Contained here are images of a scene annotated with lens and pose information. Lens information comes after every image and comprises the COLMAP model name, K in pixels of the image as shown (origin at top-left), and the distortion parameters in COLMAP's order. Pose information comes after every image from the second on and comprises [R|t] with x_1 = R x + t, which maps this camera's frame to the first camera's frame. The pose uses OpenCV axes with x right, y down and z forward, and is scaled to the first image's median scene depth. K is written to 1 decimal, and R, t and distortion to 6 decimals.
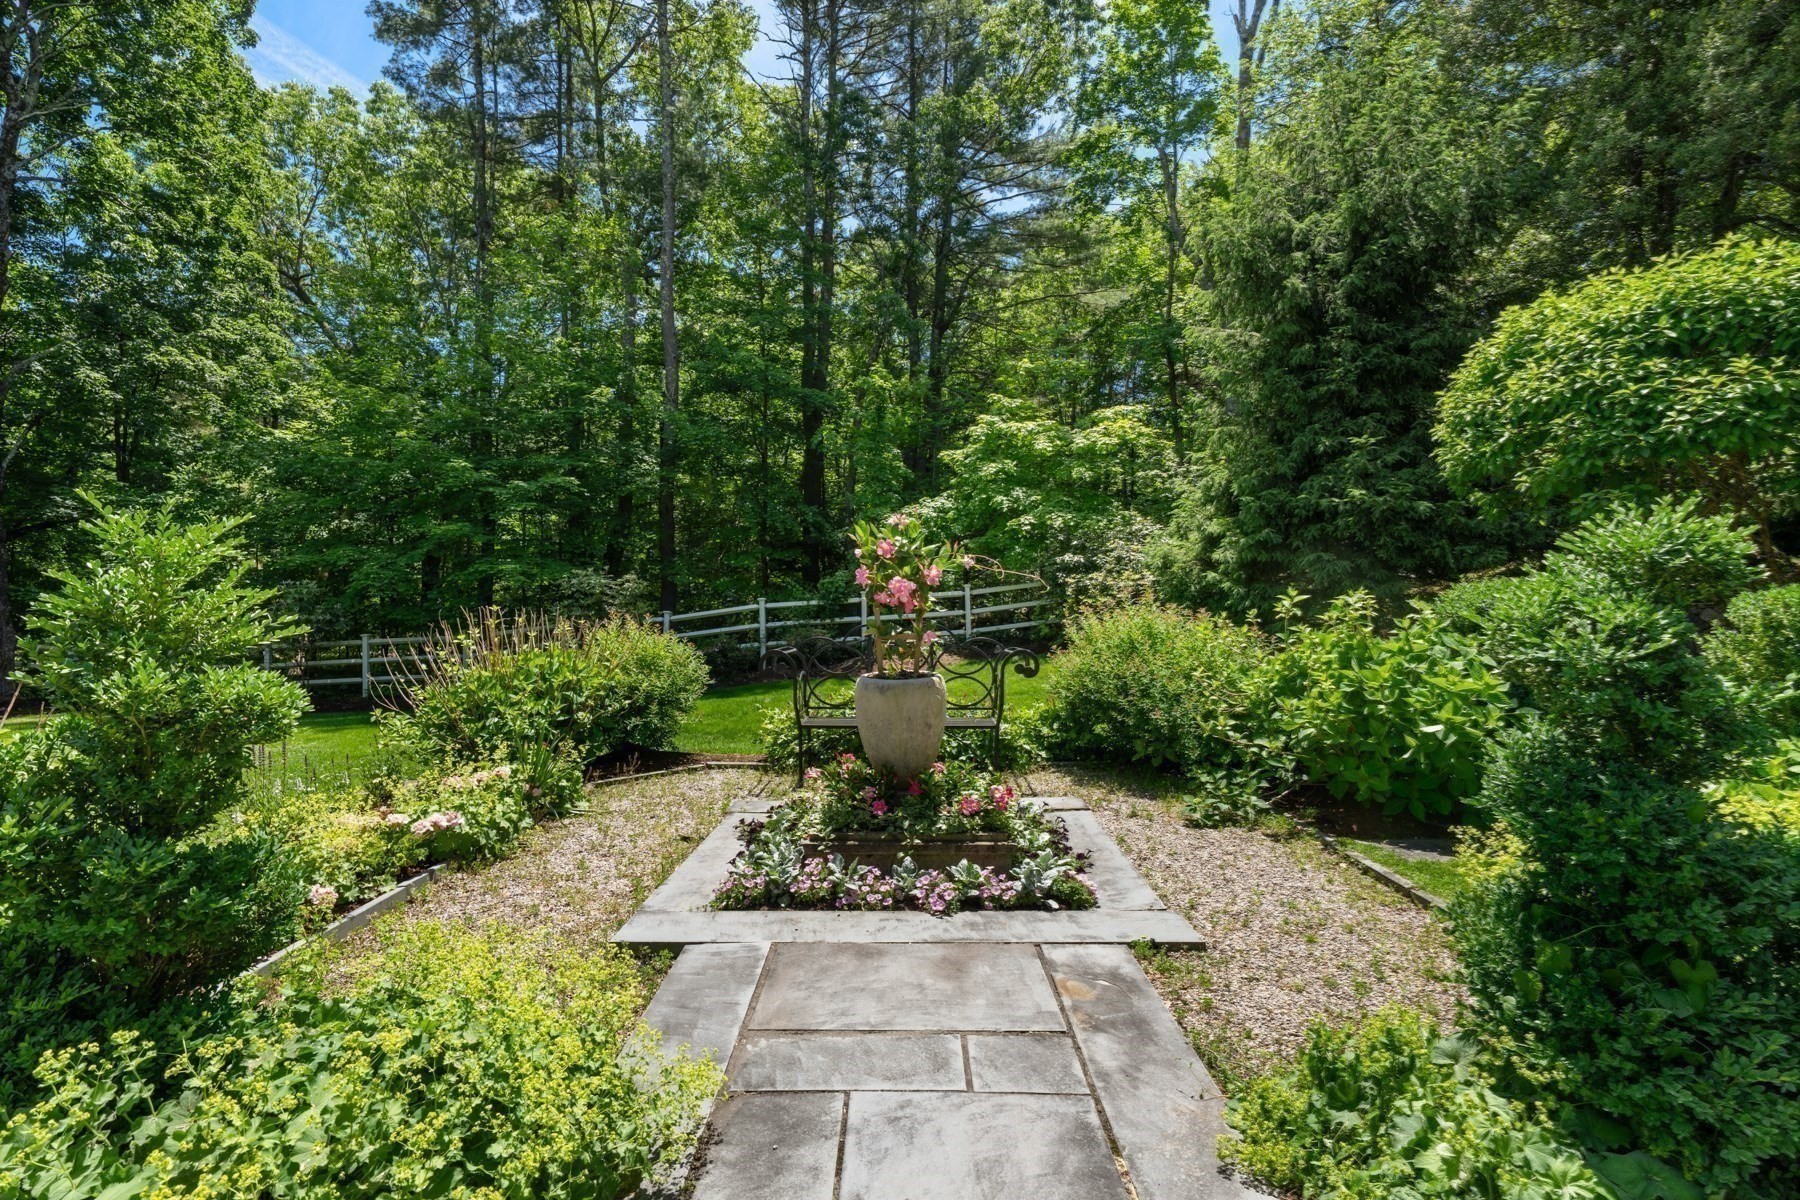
lens RADIAL K [[805.9, 0, 901.8], [0, 805.9, 598.3], [0, 0, 1]] dist [-0.012835, -0.000168]
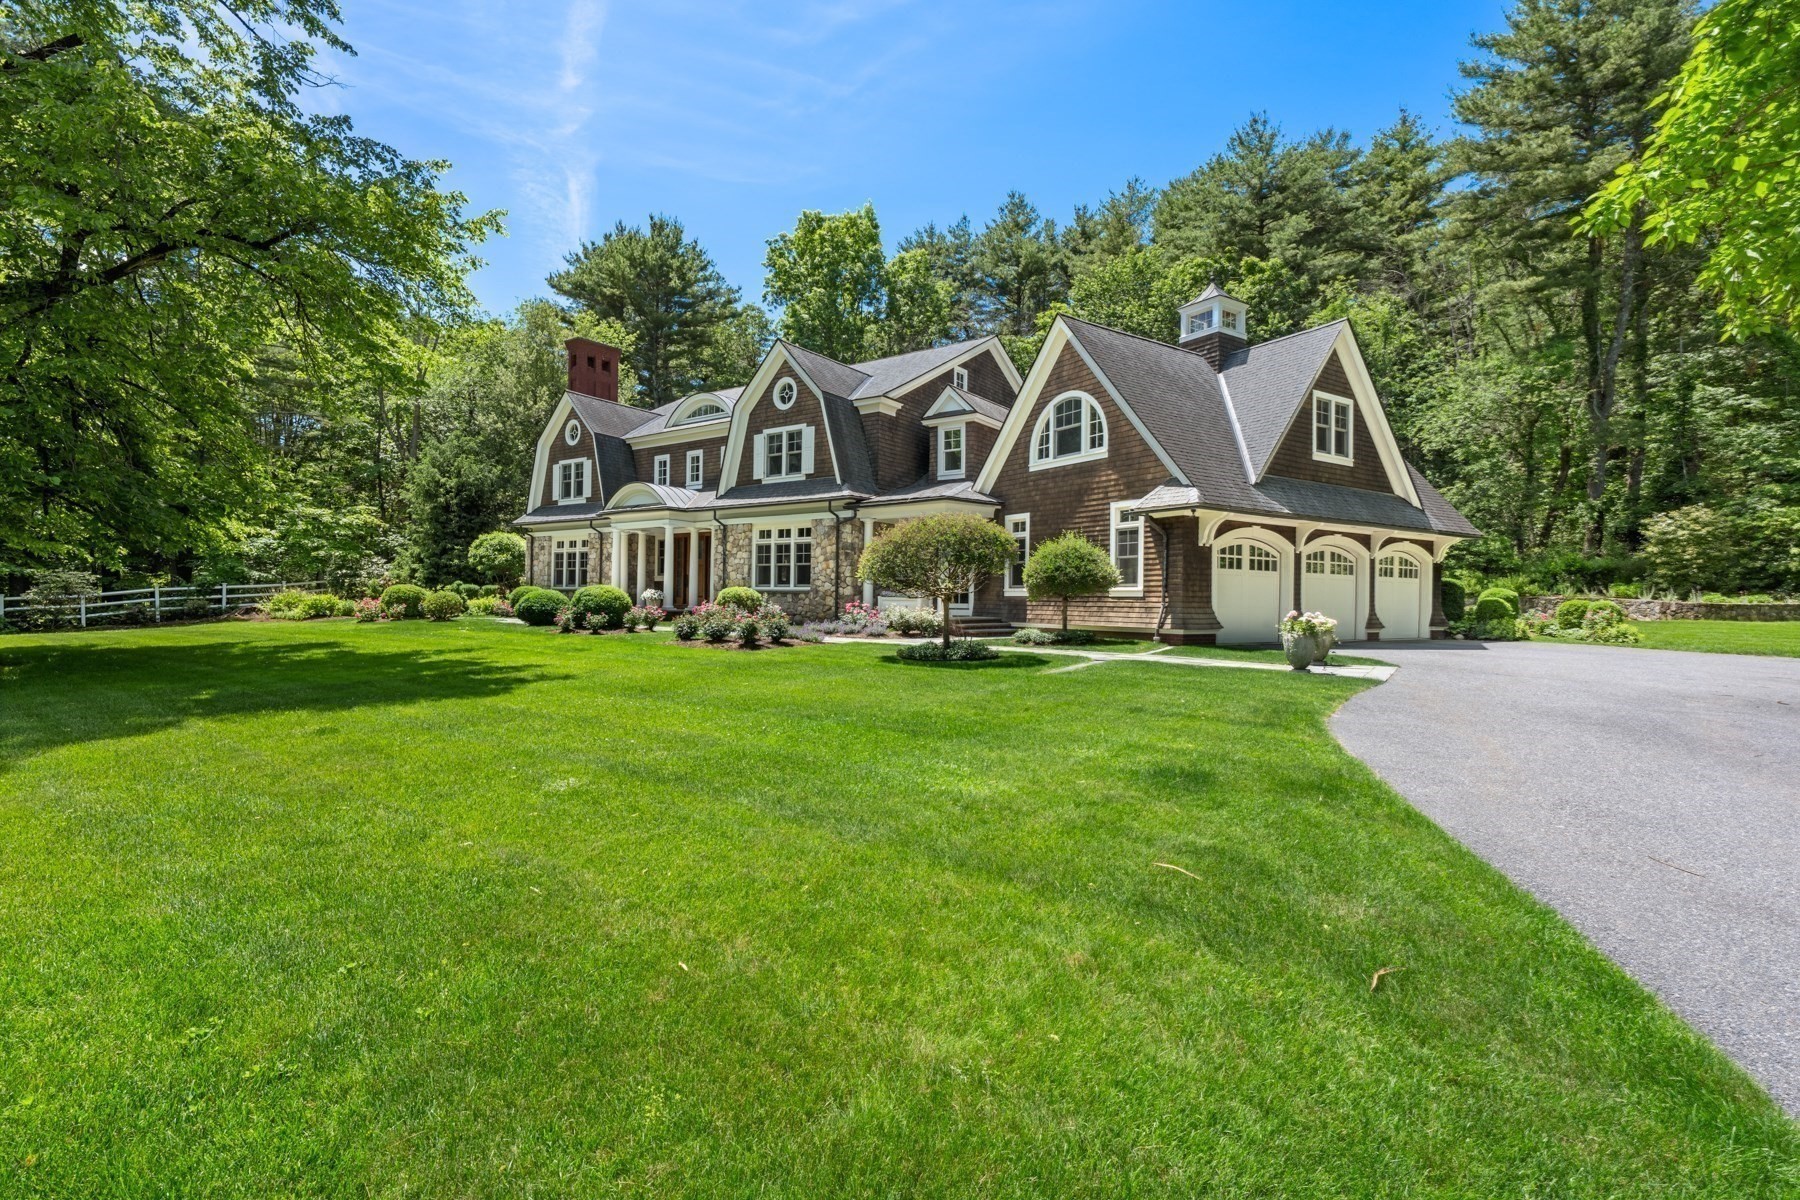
lens RADIAL K [[805.9, 0, 896.4], [0, 805.9, 595.6], [0, 0, 1]] dist [-0.012835, -0.000168]
pose [[0.563547, 0.008384, 0.826041, -0.888570], [-0.007069, 0.999961, -0.005327, 0.026024], [-0.826053, -0.002838, 0.563585, -1.818895]]
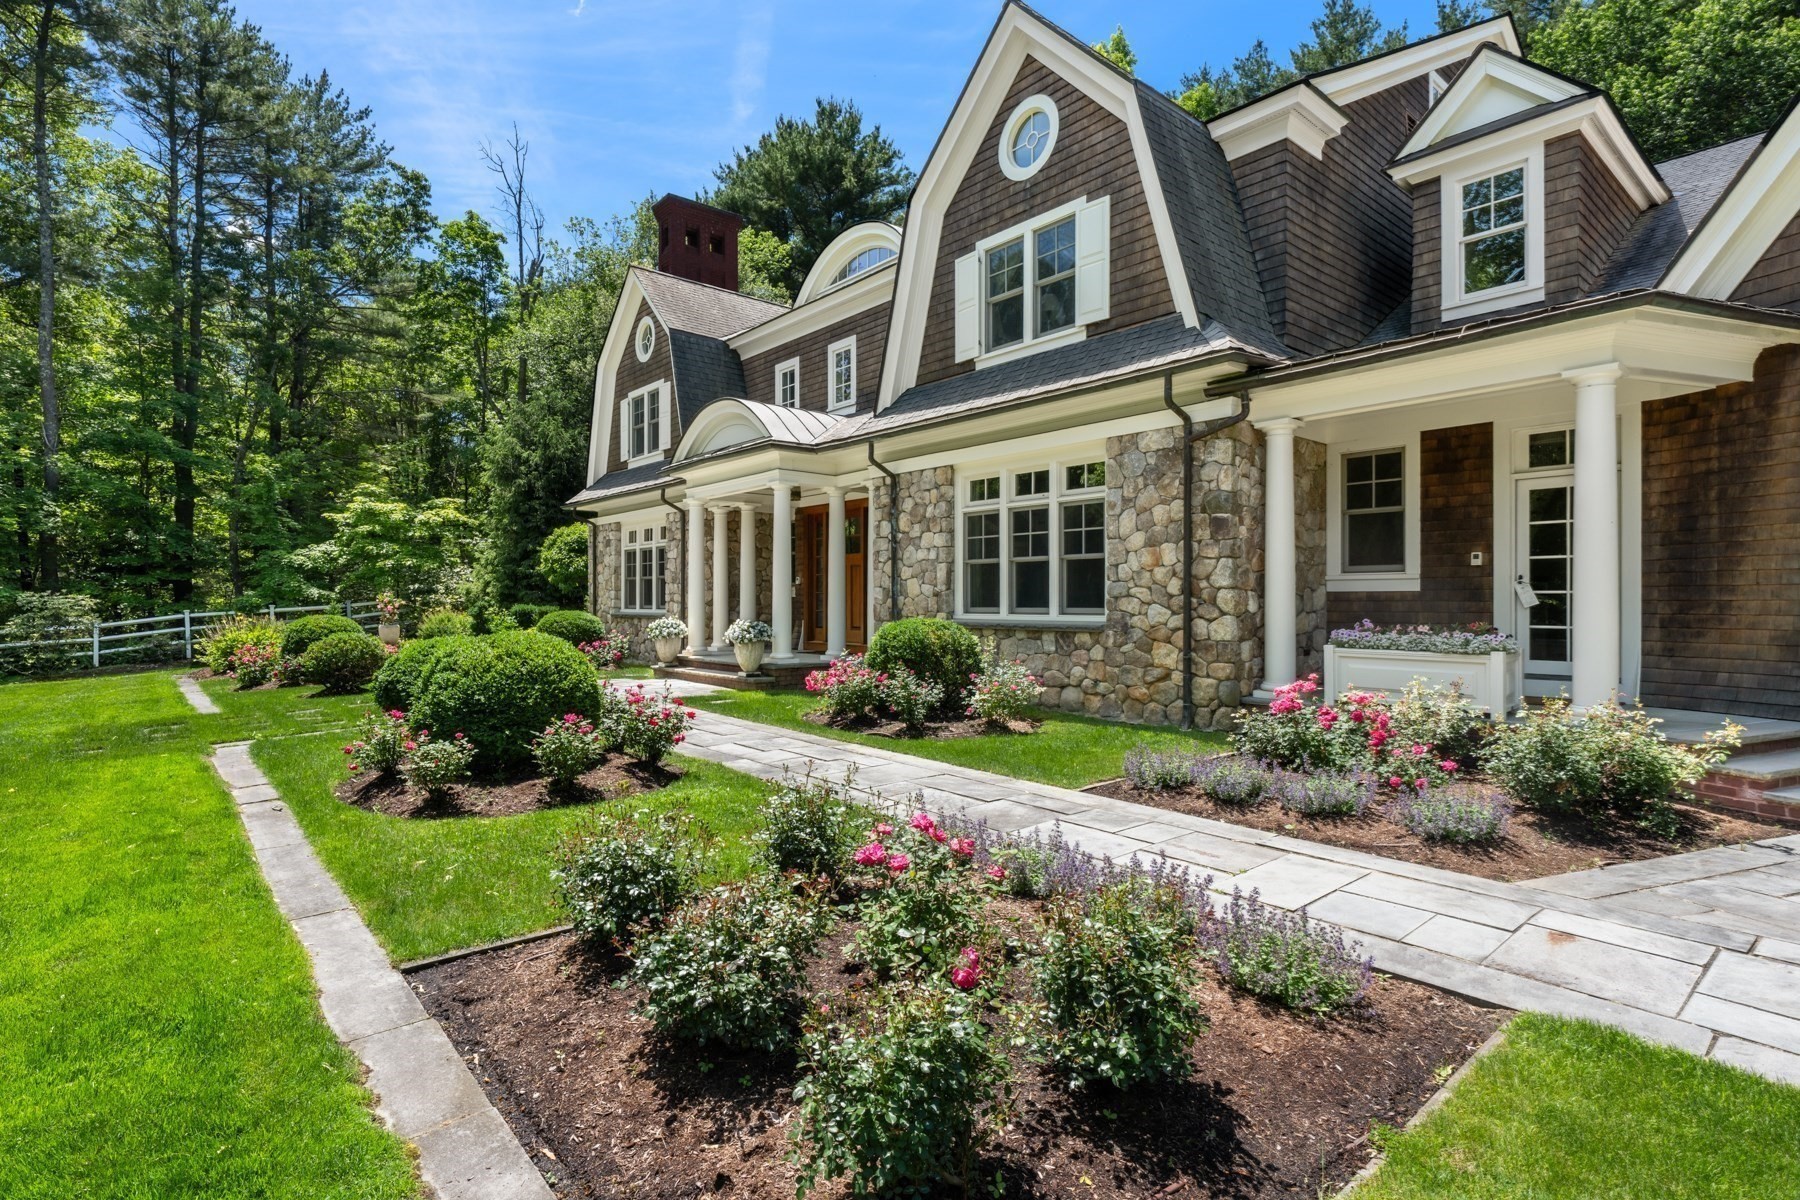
lens RADIAL K [[869.4, 0, 891.4], [0, 869.4, 603.4], [0, 0, 1]] dist [0.001923, 0.000354]
pose [[0.755911, -0.009977, 0.654598, -0.279942], [0.009552, 0.999946, 0.004210, -0.008519], [-0.654604, 0.003070, 0.755965, -1.227853]]
